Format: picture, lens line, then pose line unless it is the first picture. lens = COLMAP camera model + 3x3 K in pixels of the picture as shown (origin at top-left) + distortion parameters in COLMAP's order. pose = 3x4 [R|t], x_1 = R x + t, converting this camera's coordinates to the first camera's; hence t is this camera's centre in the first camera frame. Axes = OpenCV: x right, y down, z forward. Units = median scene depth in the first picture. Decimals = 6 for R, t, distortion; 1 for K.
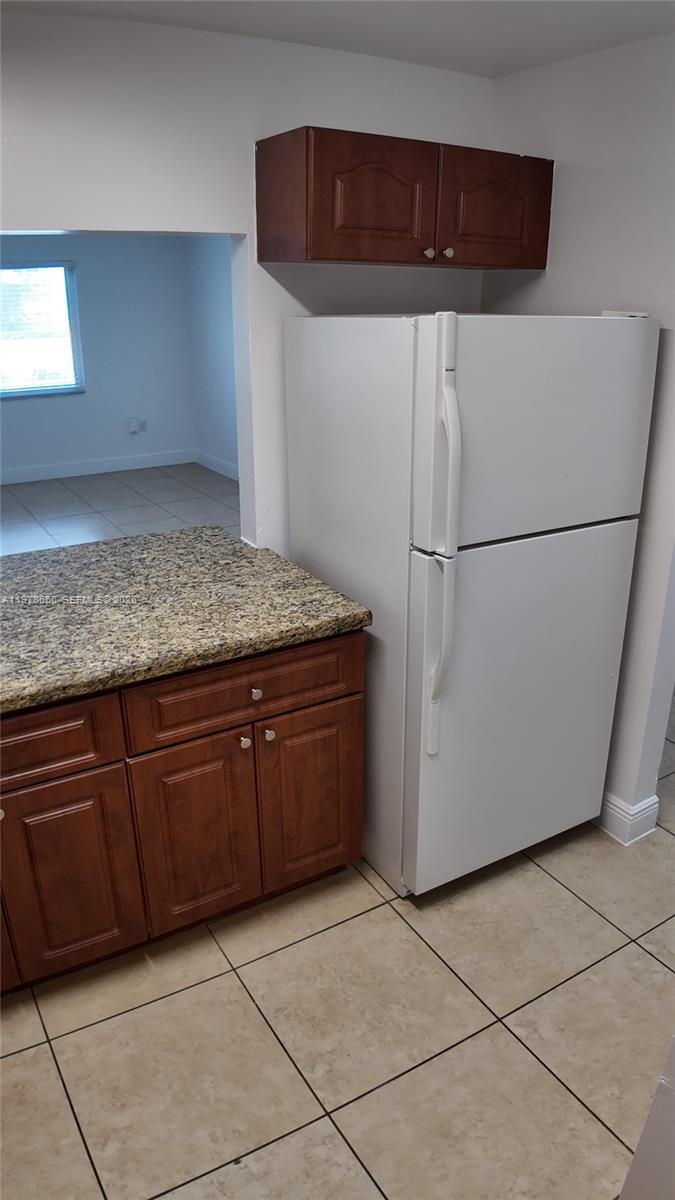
lens RADIAL K [[807.5, 0, 342.8], [0, 807.5, 601.7], [0, 0, 1]] dist [-0.116046, -0.002003]
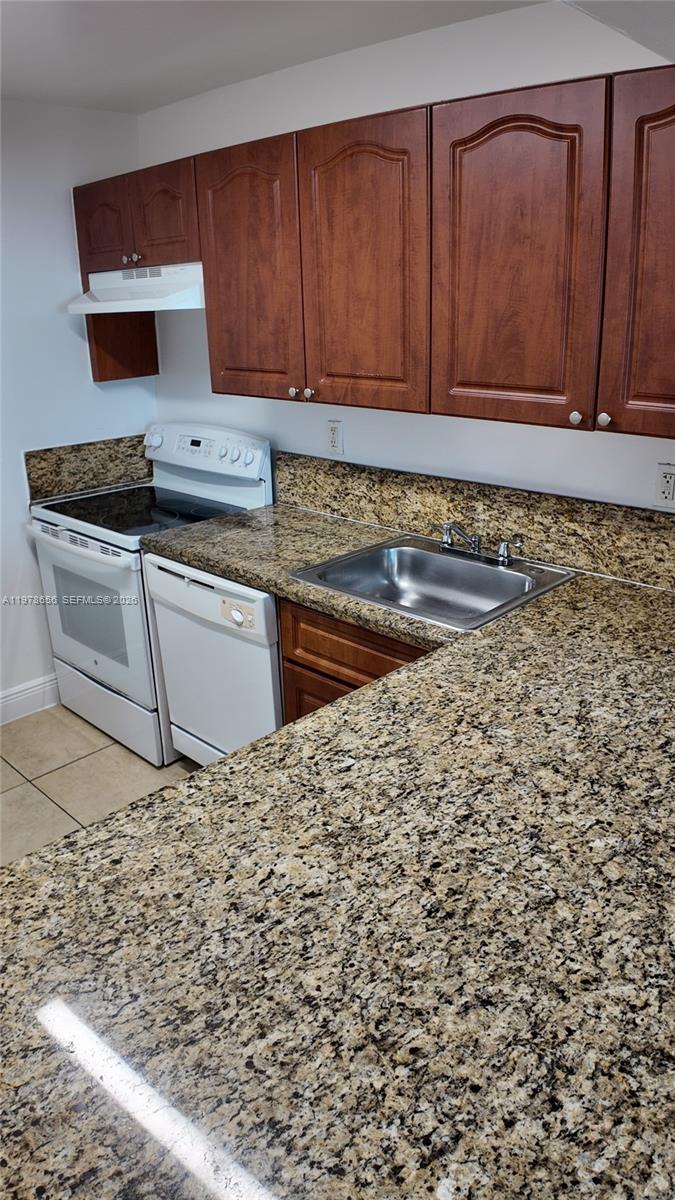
lens RADIAL K [[796.9, 0, 339.8], [0, 796.9, 598.3], [0, 0, 1]] dist [-0.043961, -0.091473]
pose [[-0.964970, 0.101287, -0.242021, -0.221417], [-0.085046, 0.751903, 0.653765, -0.505433], [0.248194, 0.651447, -0.716950, 1.368872]]
